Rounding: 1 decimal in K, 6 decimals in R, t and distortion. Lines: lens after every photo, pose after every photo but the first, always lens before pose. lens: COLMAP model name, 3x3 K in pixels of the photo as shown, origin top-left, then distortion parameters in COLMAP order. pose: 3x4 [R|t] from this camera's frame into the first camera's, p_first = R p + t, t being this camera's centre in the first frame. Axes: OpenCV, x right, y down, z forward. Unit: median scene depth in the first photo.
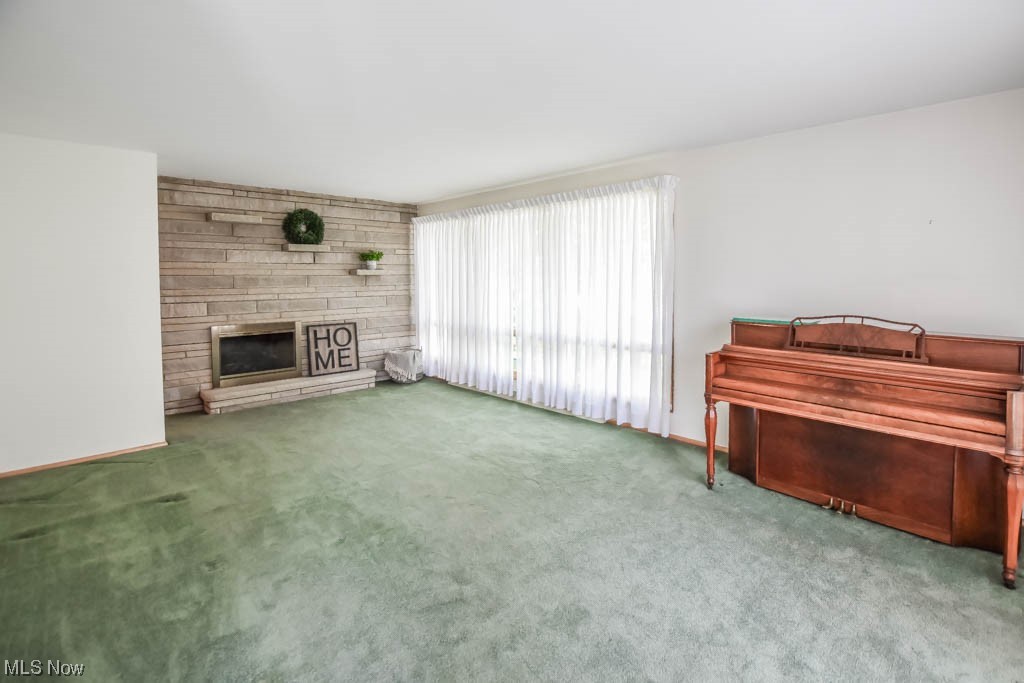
lens RADIAL K [[482.7, 0, 490.7], [0, 482.7, 326.6], [0, 0, 1]] dist [-0.000205, -0.000083]
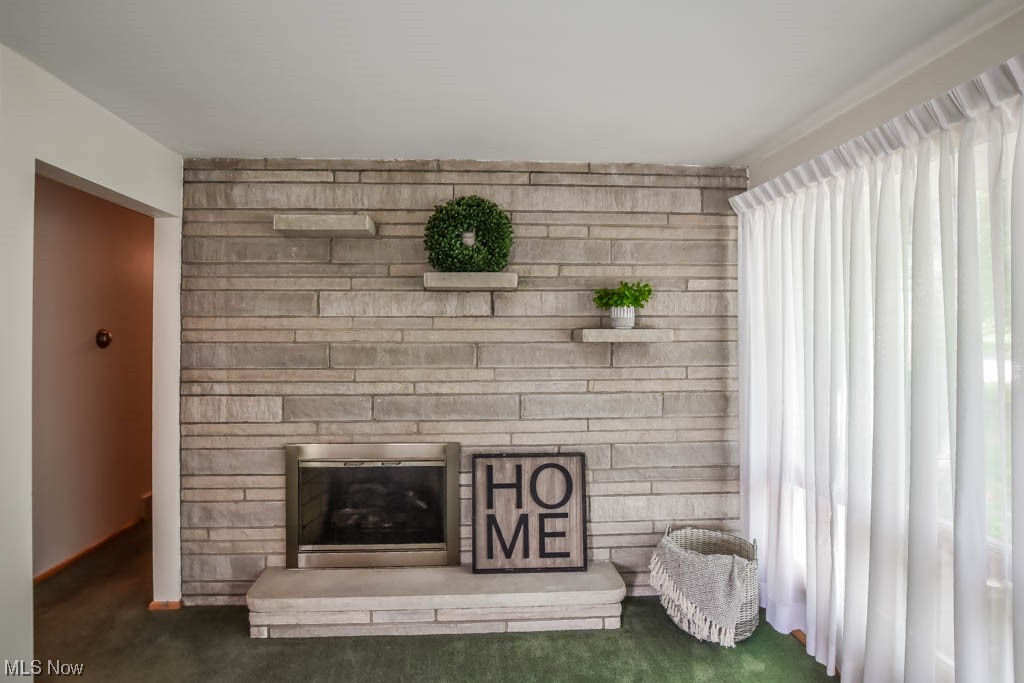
lens RADIAL K [[469.3, 0, 509.4], [0, 469.3, 328.0], [0, 0, 1]] dist [-0.030253, 0.000285]
pose [[0.808285, -0.008536, -0.588730, -0.093798], [-0.062054, 0.993091, -0.099594, -0.075336], [0.585512, 0.117034, 0.802171, 0.642273]]
